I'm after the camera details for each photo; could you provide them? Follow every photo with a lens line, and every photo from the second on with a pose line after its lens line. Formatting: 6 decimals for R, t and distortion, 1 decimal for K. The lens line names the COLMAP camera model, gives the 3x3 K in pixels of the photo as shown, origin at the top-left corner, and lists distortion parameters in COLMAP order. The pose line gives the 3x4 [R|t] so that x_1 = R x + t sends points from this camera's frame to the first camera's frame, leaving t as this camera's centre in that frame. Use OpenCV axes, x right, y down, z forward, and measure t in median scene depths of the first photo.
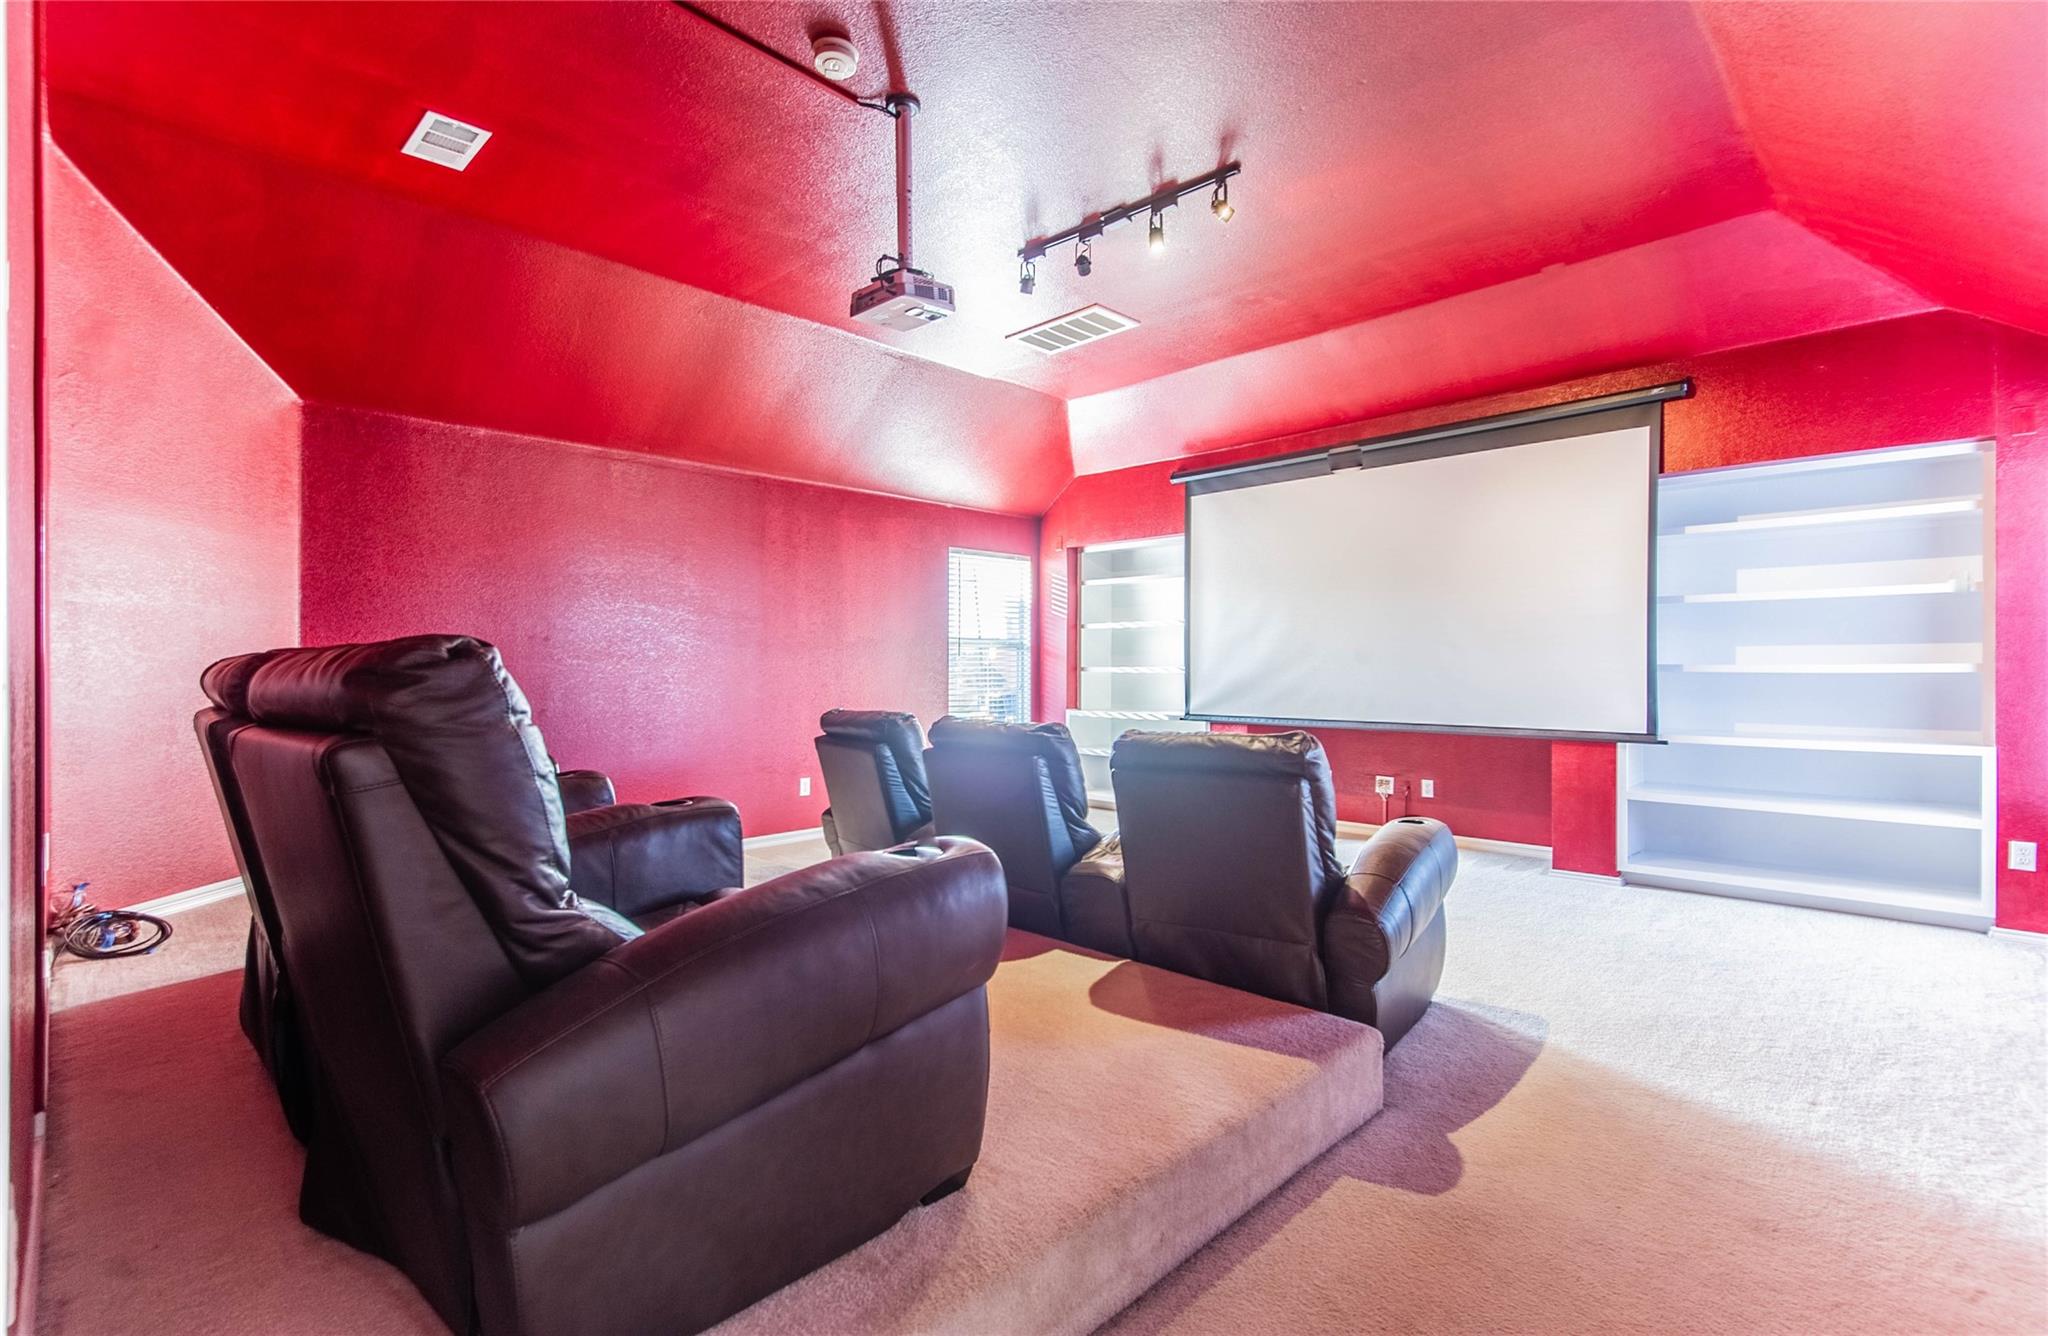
lens RADIAL K [[935.8, 0, 1023.1], [0, 935.8, 671.6], [0, 0, 1]] dist [0.026640, -0.007960]
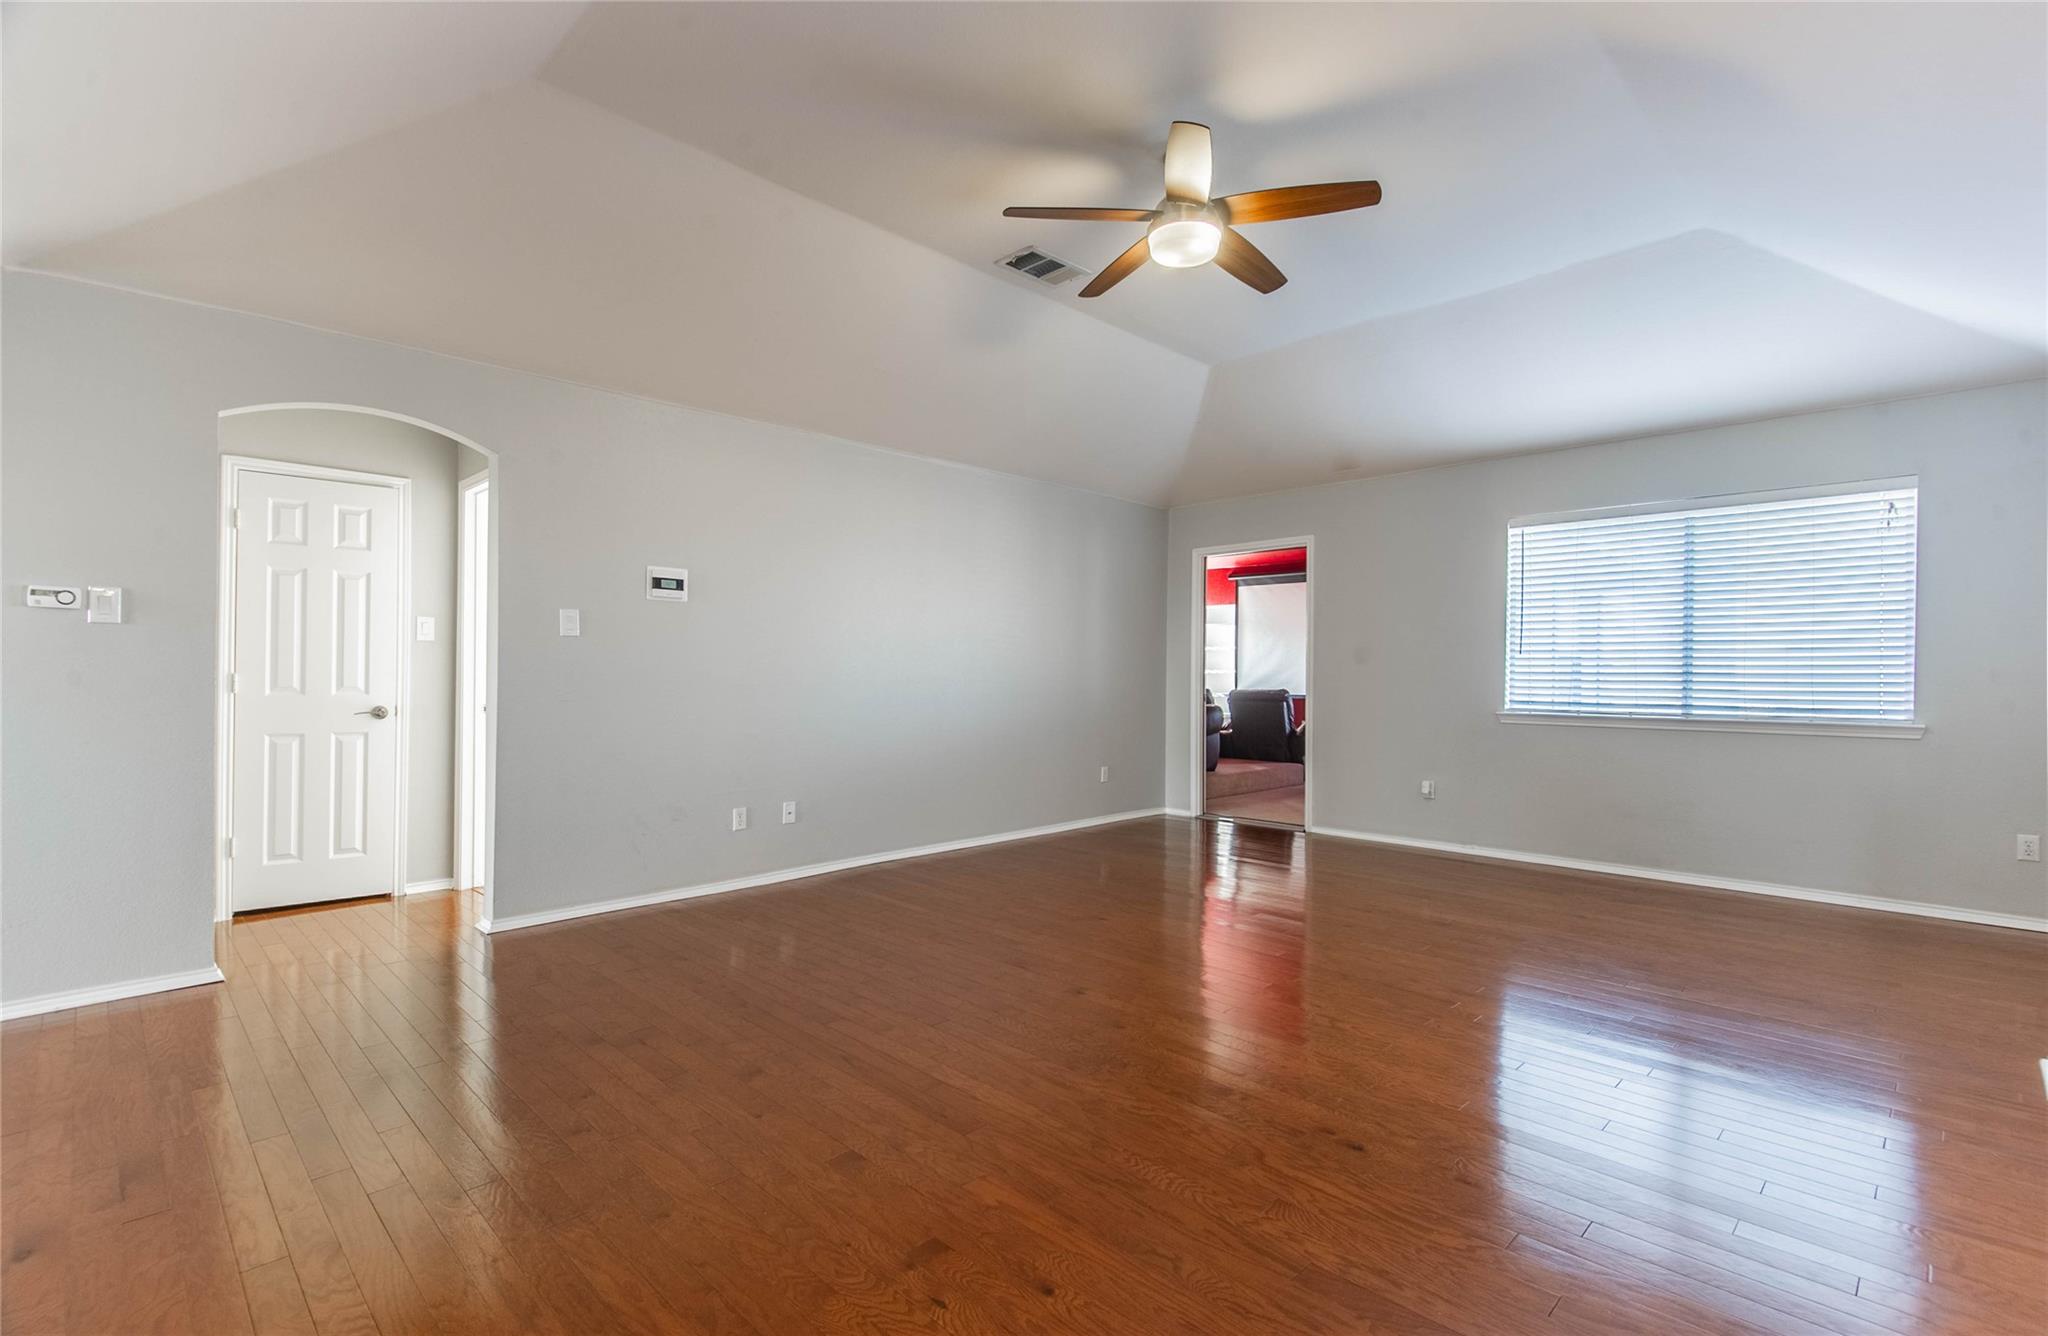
lens RADIAL K [[935.8, 0, 1024.9], [0, 935.8, 666.9], [0, 0, 1]] dist [0.026640, -0.007960]
pose [[0.999967, 0.002790, -0.007605, -0.274340], [-0.002804, 0.999994, -0.001833, -0.006502], [0.007600, 0.001854, 0.999969, -1.062358]]
